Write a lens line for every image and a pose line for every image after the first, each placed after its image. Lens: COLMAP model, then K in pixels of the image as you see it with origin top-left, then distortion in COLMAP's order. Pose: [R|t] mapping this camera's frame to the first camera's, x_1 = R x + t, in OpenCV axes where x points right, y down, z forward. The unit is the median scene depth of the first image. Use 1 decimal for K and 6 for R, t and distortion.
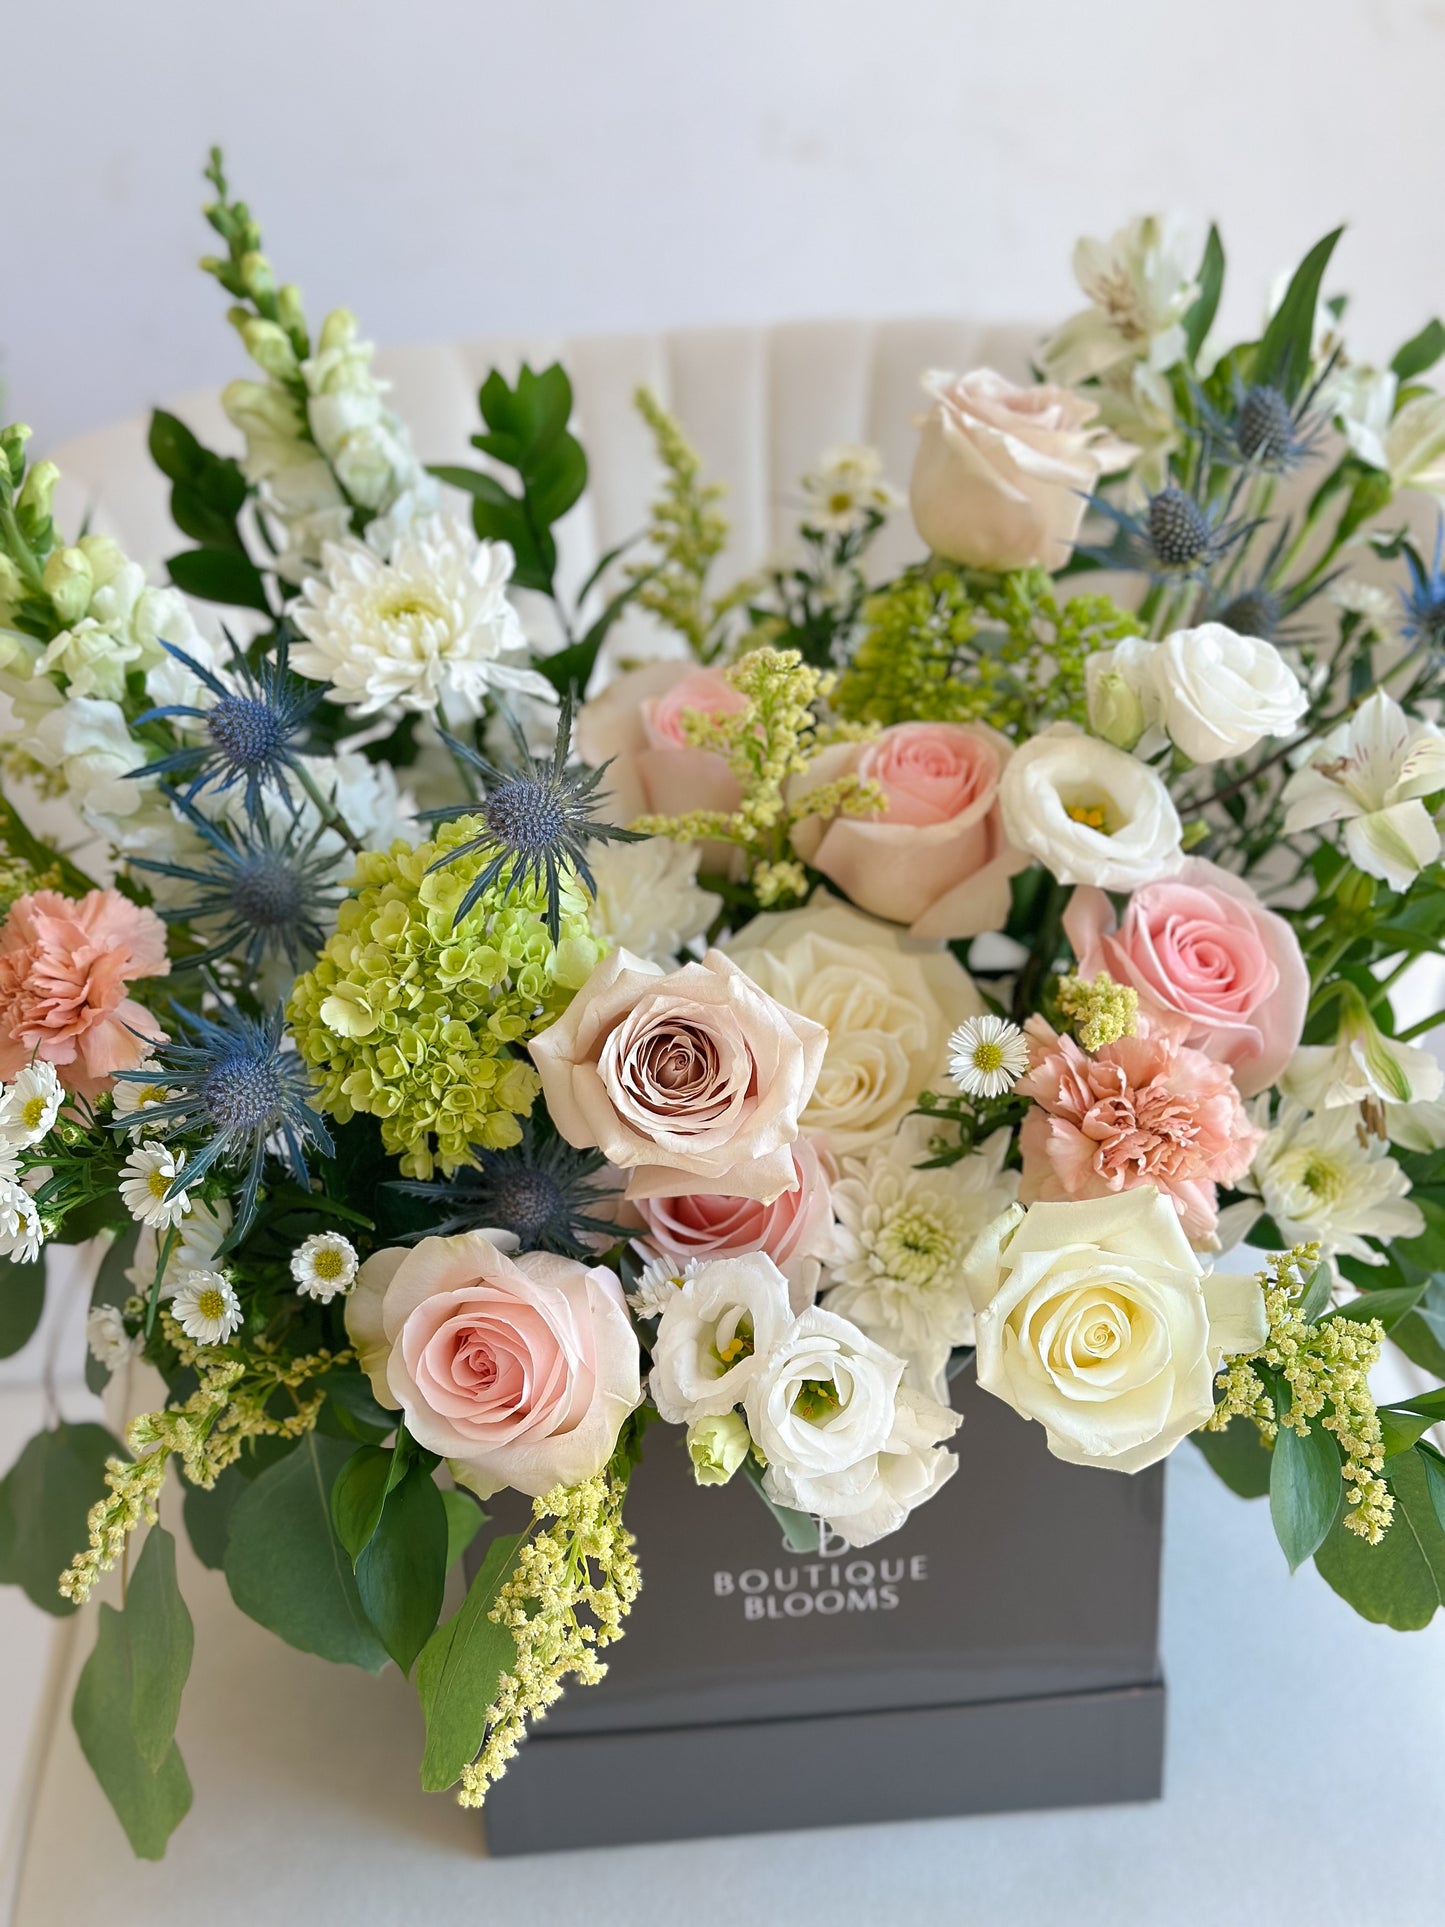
lens RADIAL K [[2703.7, 0, 731.2], [0, 2703.7, 962.9], [0, 0, 1]] dist [0.249870, -0.659847]
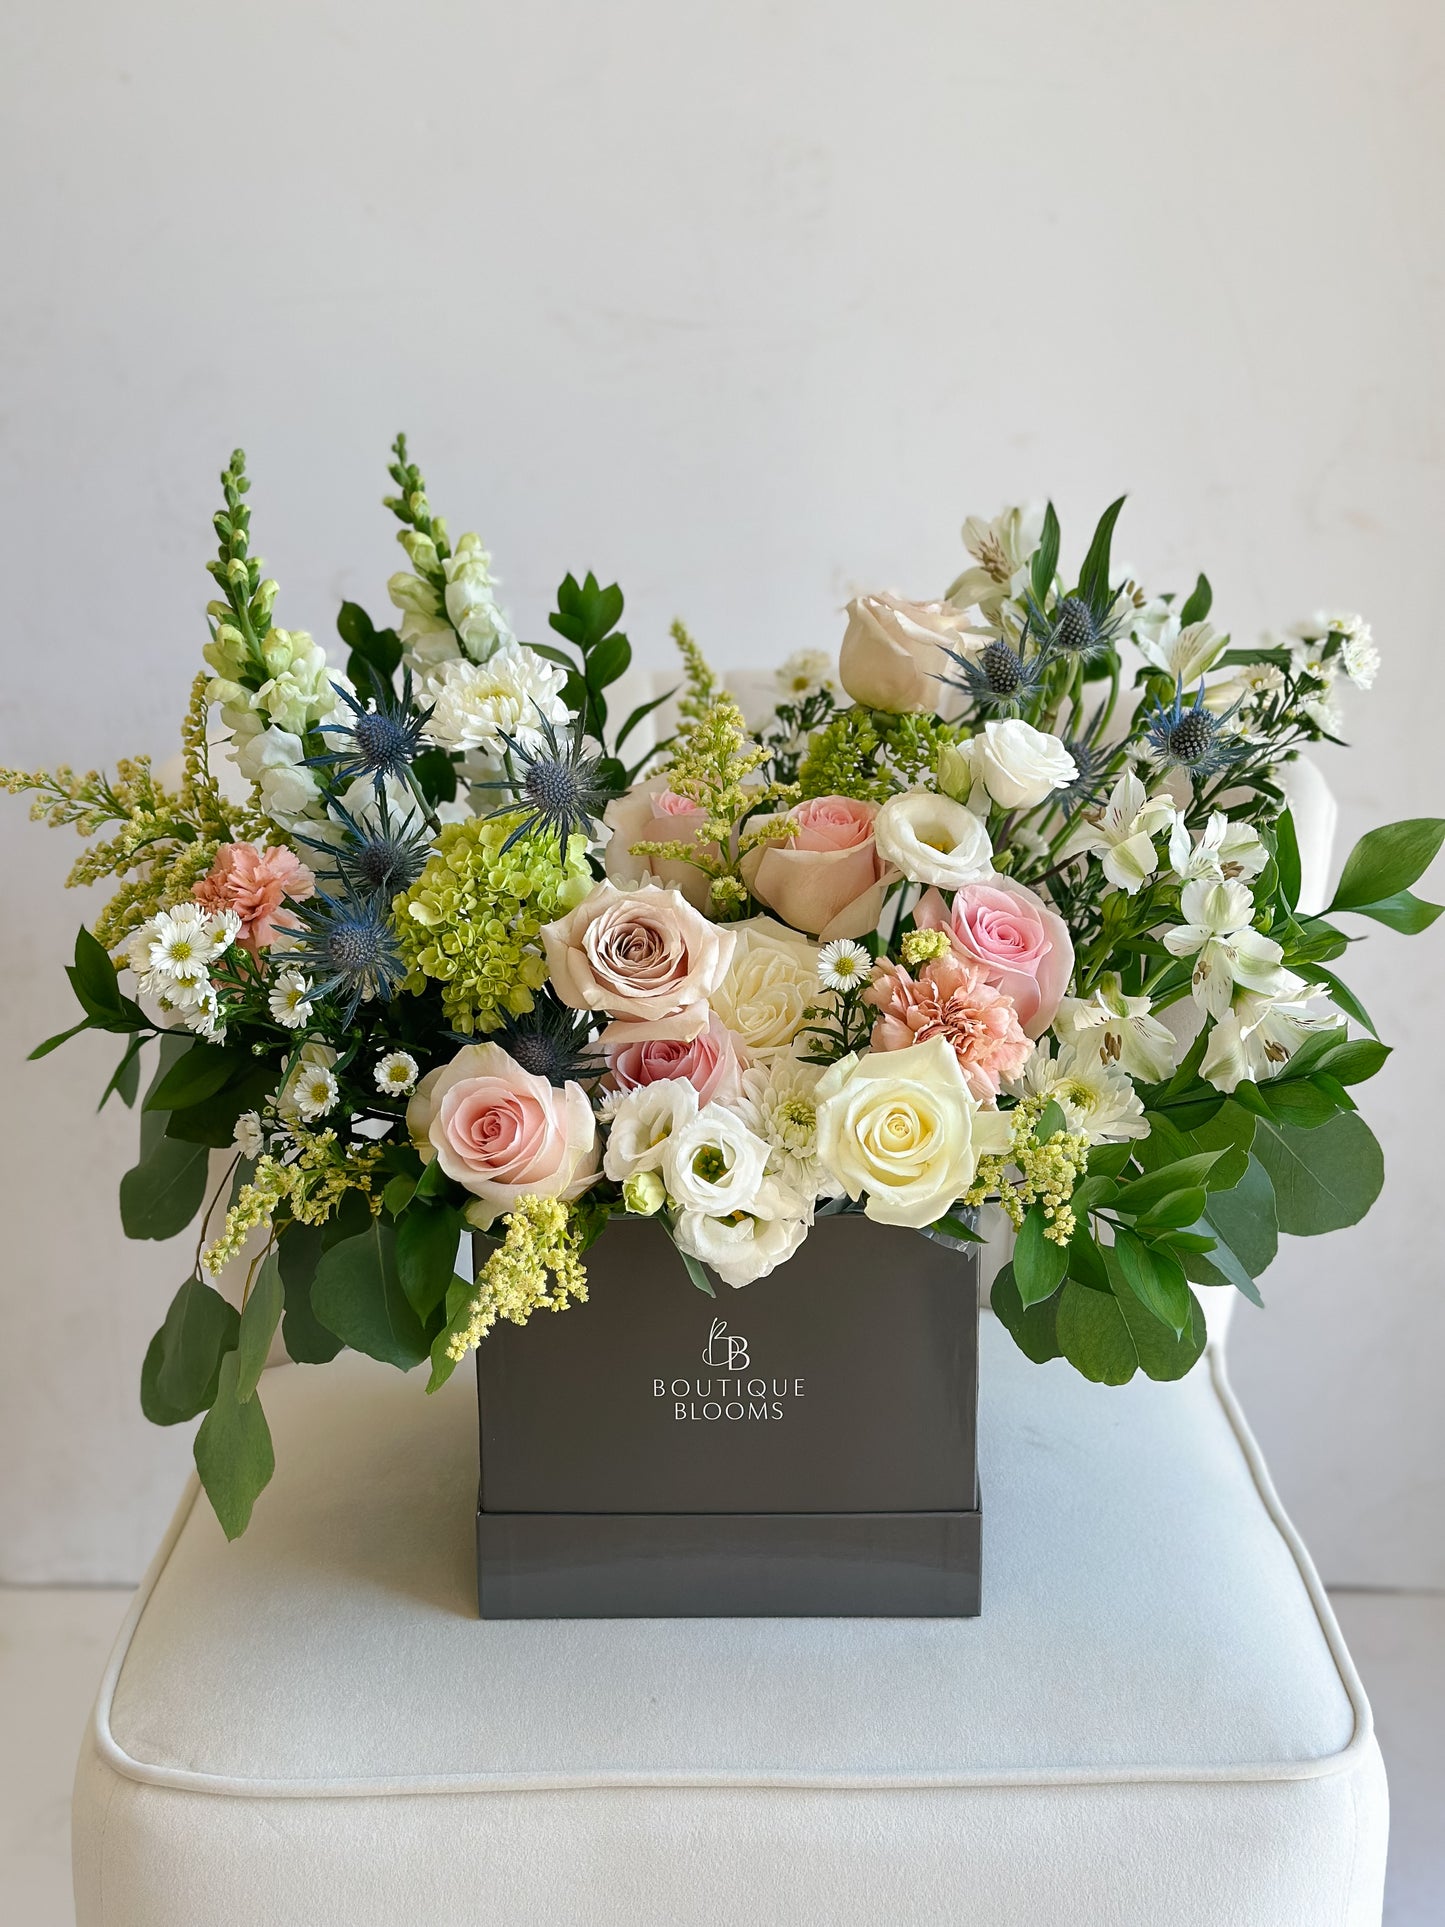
lens RADIAL K [[2703.7, 0, 731.2], [0, 2703.7, 962.9], [0, 0, 1]] dist [0.249870, -0.659847]
pose [[0.996303, 0.054757, -0.066195, 0.126469], [-0.068682, 0.970552, -0.230891, 0.369888], [0.051603, 0.234584, 0.970725, -0.444823]]
